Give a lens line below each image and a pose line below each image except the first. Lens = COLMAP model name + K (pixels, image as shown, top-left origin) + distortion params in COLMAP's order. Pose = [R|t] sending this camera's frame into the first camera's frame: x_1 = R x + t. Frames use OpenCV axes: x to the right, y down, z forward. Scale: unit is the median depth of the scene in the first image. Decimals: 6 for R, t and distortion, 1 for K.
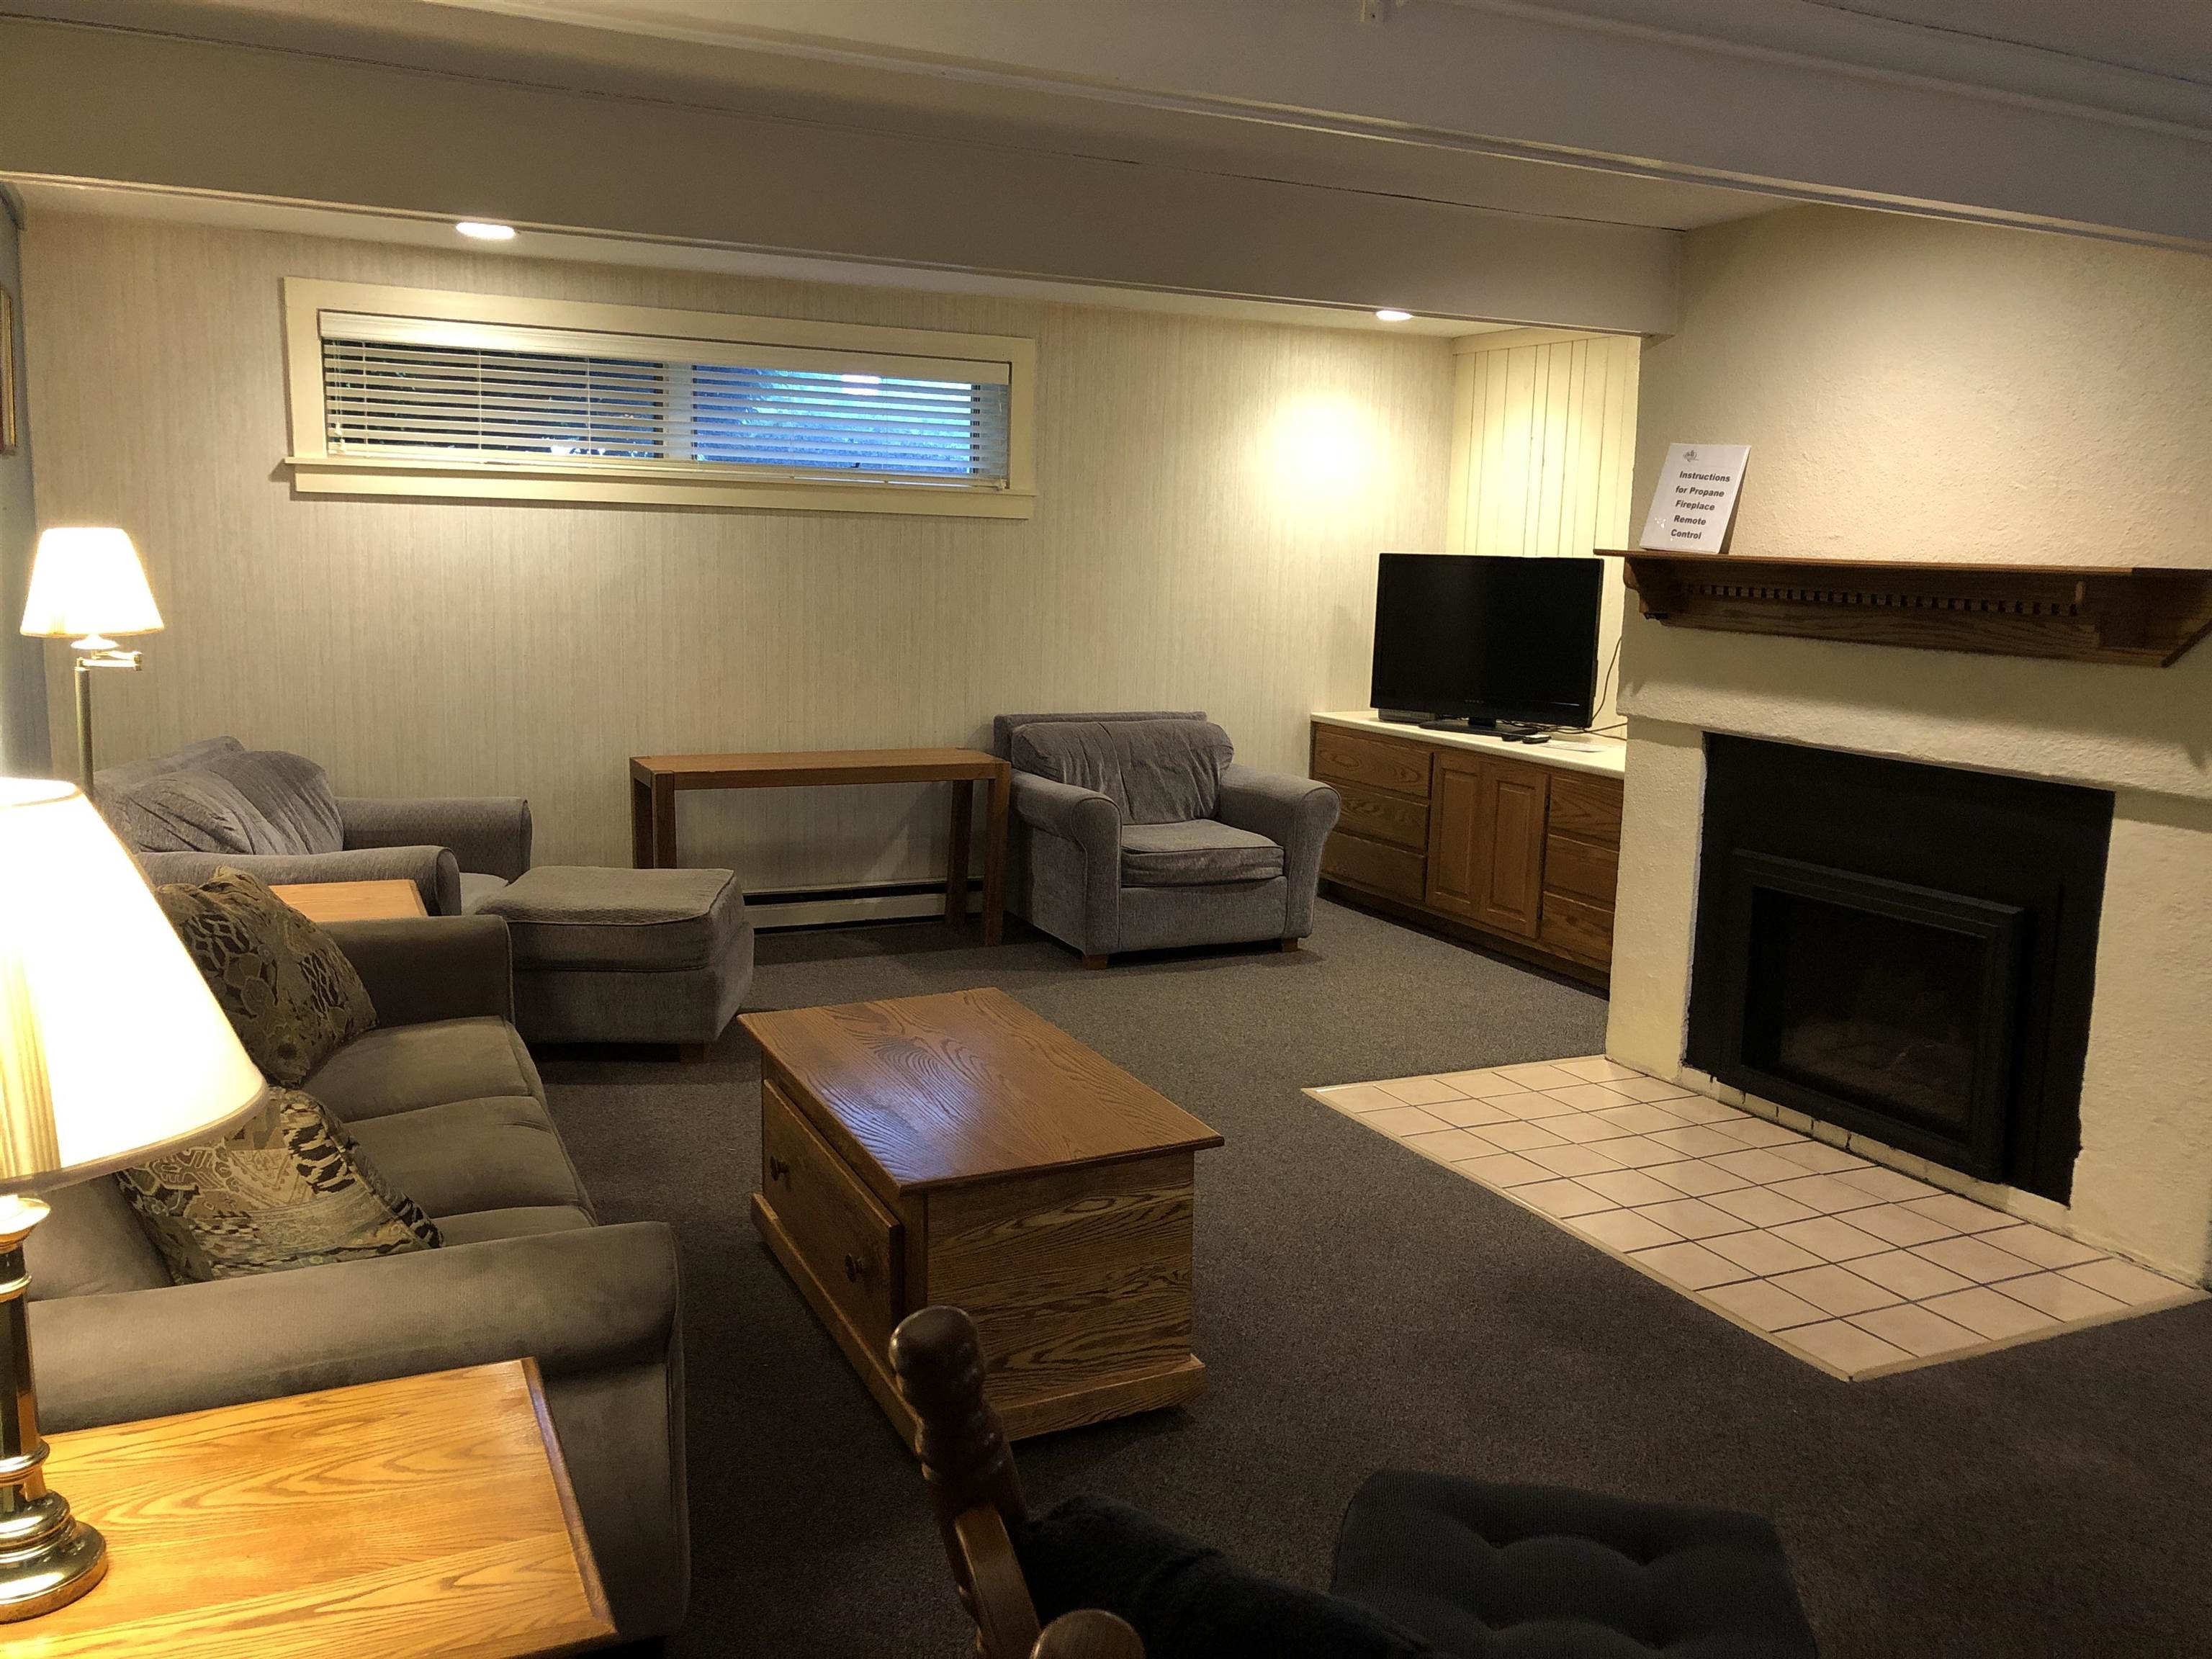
lens RADIAL K [[1778.0, 0, 1064.9], [0, 1778.0, 801.0], [0, 0, 1]] dist [0.039027, -0.008243]
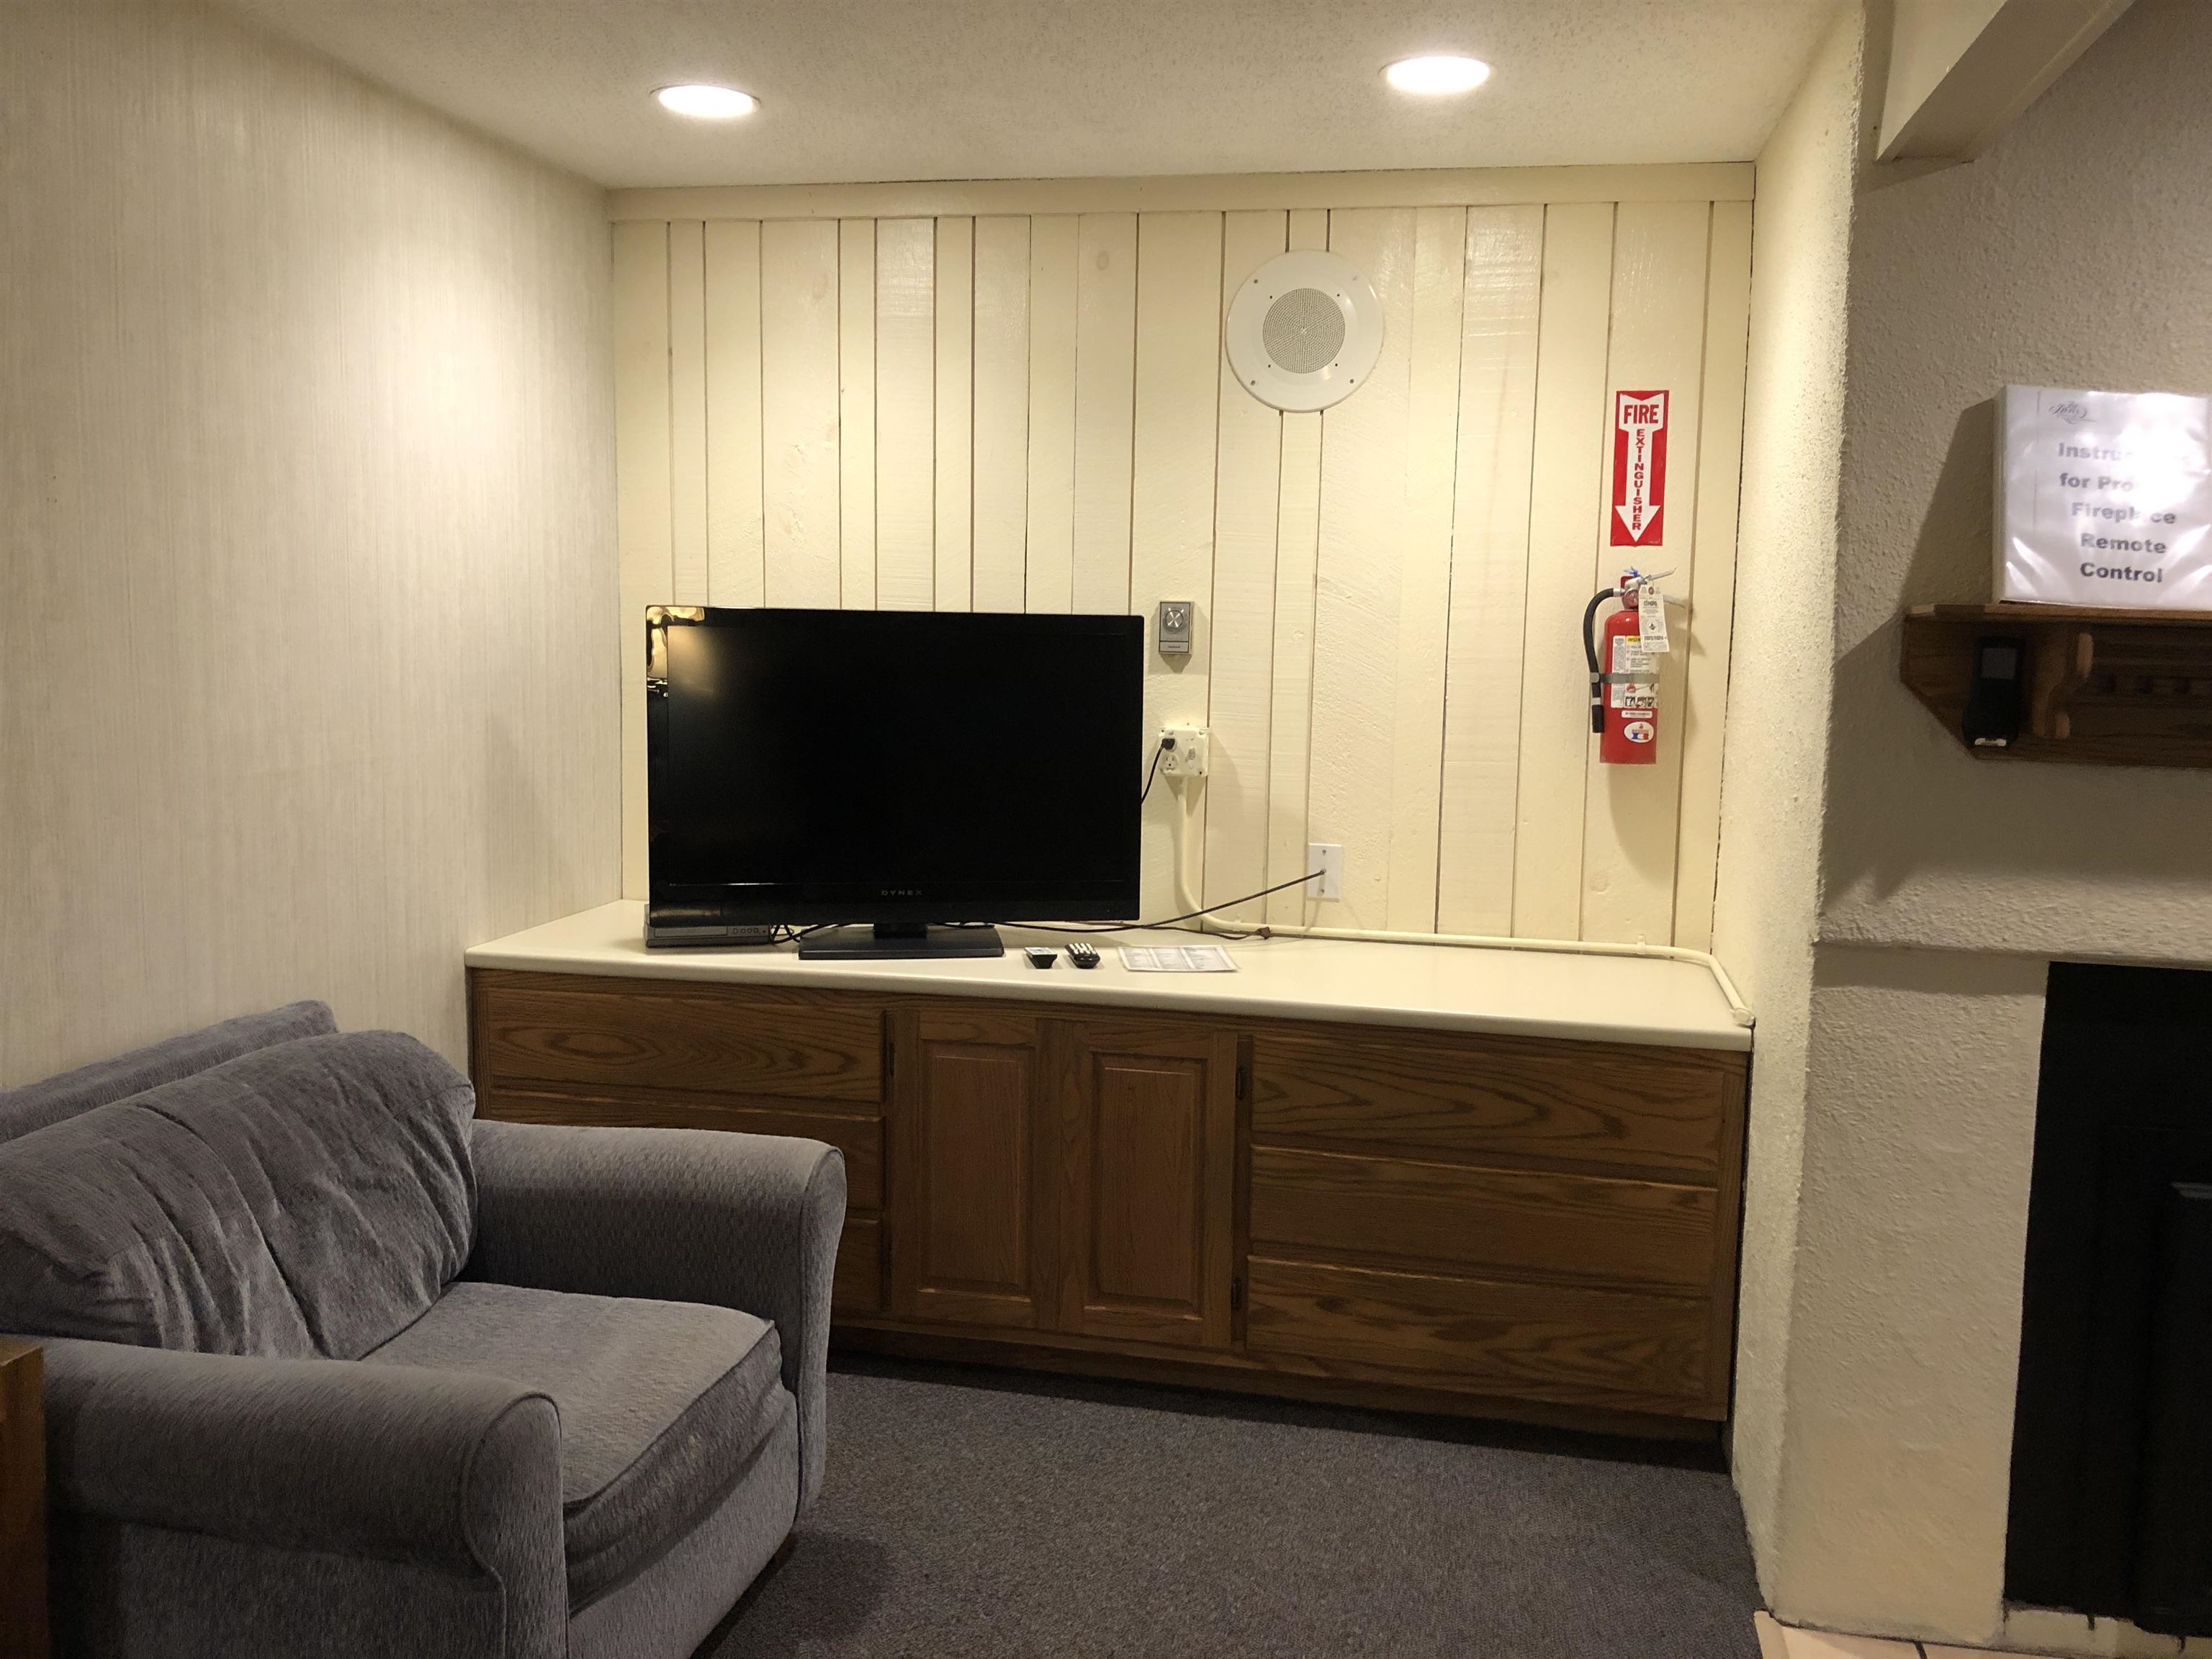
lens RADIAL K [[1778.0, 0, 1064.9], [0, 1778.0, 801.0], [0, 0, 1]] dist [0.039027, -0.008243]
pose [[0.592828, -0.098336, 0.799303, -0.152247], [0.113522, 0.992811, 0.037945, -0.098236], [-0.797287, 0.068244, 0.599730, 0.664529]]
